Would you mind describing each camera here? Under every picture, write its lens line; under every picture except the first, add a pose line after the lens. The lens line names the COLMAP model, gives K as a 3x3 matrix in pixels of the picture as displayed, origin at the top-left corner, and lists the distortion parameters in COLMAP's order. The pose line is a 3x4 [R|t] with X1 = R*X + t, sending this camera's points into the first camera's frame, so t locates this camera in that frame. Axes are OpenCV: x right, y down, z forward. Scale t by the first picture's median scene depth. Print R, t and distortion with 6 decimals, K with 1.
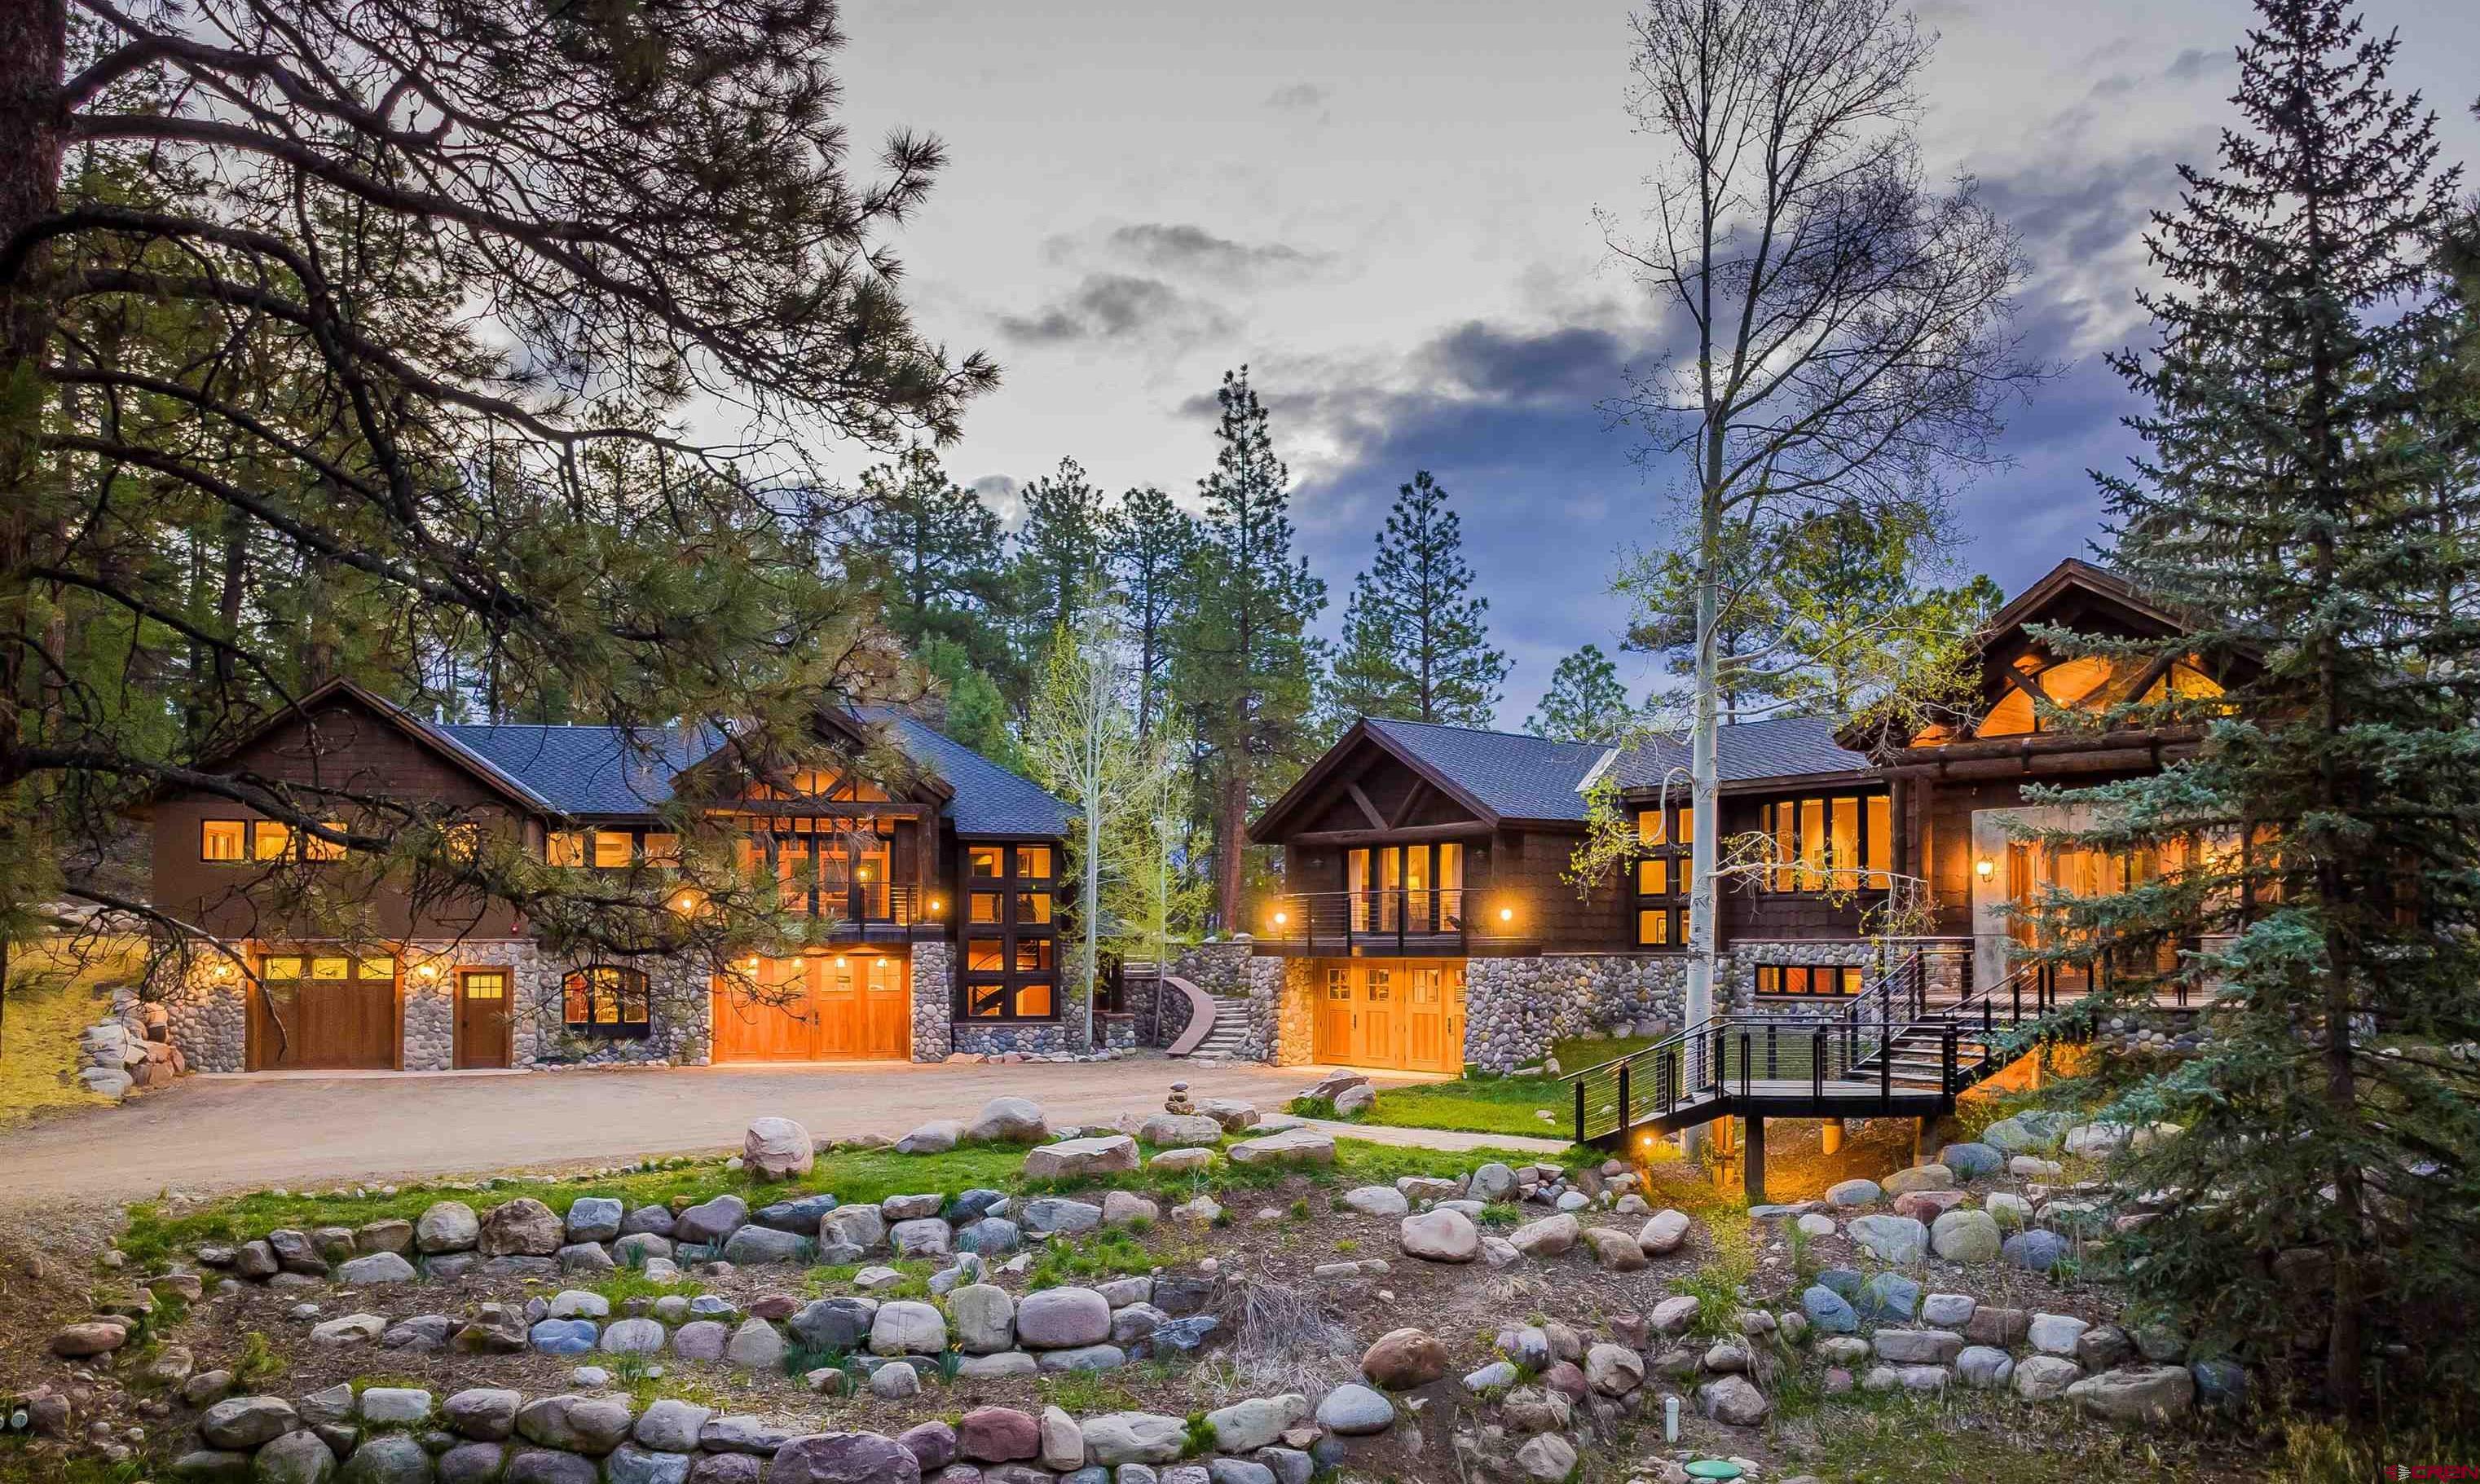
lens RADIAL K [[1722.5, 0, 1311.2], [0, 1722.5, 707.2], [0, 0, 1]] dist [-0.025532, 0.000982]
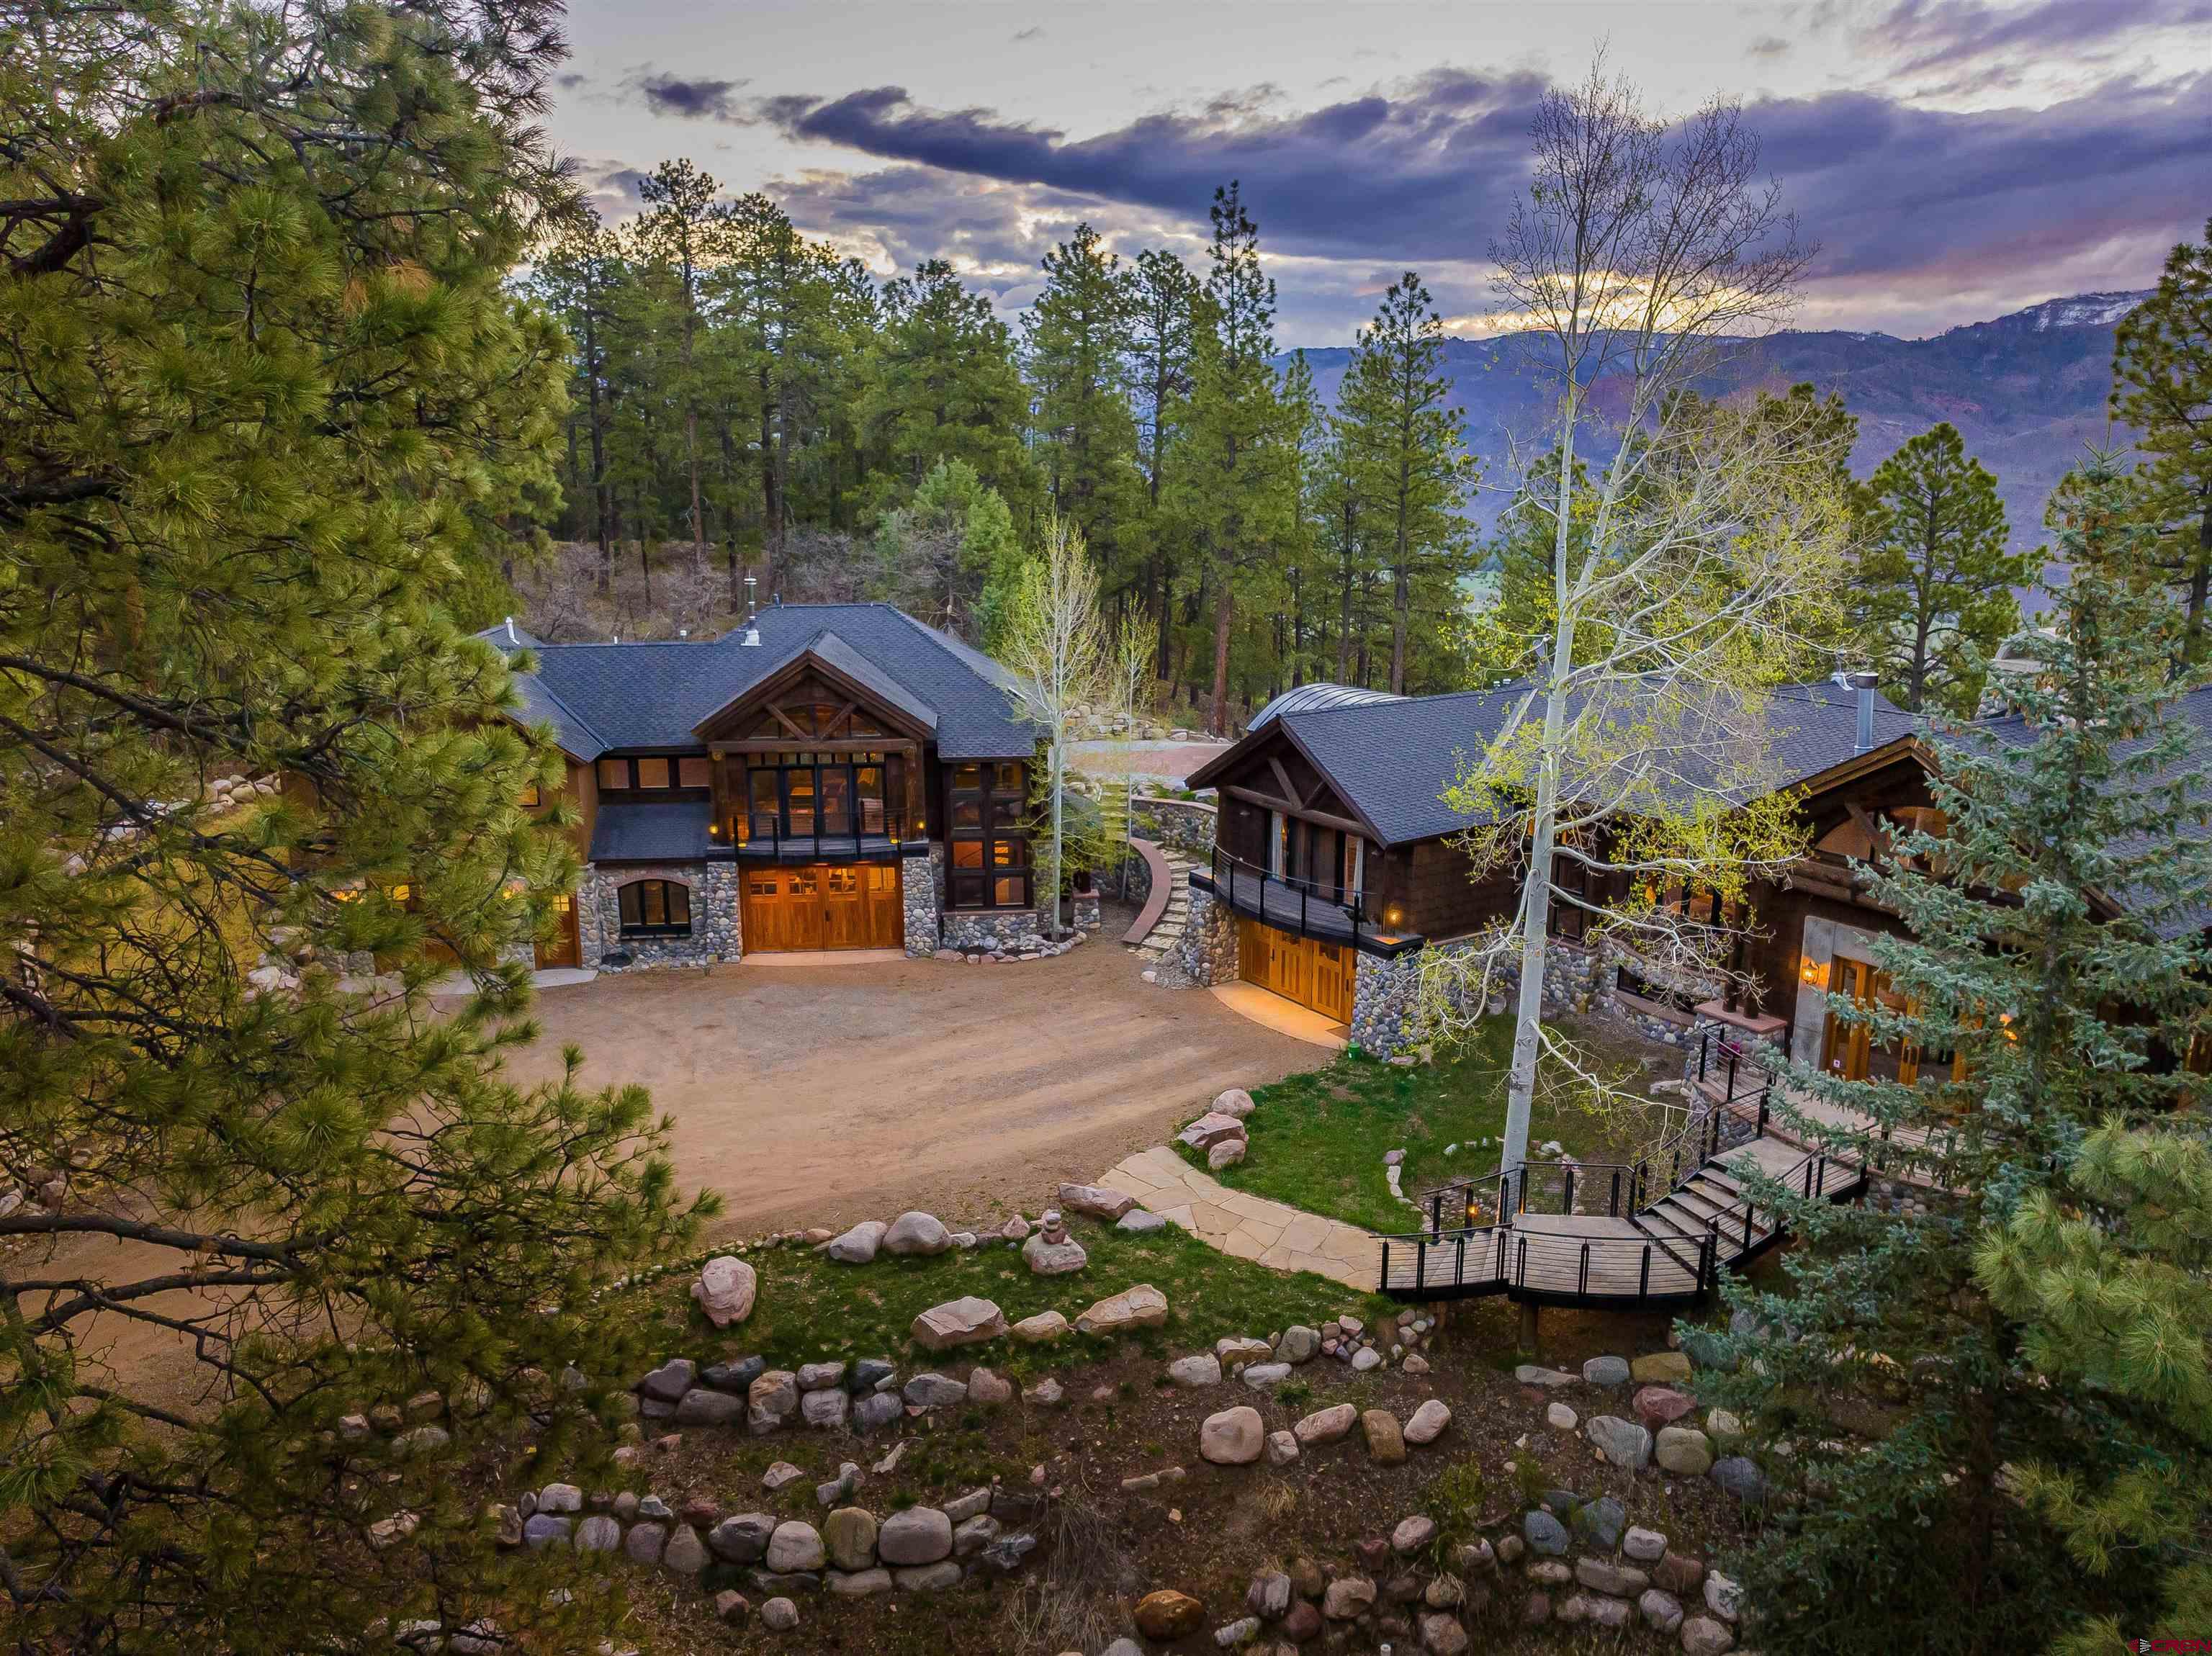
lens RADIAL K [[1542.0, 0, 1104.4], [0, 1542.0, 828.0], [0, 0, 1]] dist [-0.035717, 0.001337]
pose [[0.990946, 0.026846, -0.131546, 0.112970], [0.006632, 0.968820, 0.247676, -0.376855], [0.134094, -0.246306, 0.959871, 0.038150]]
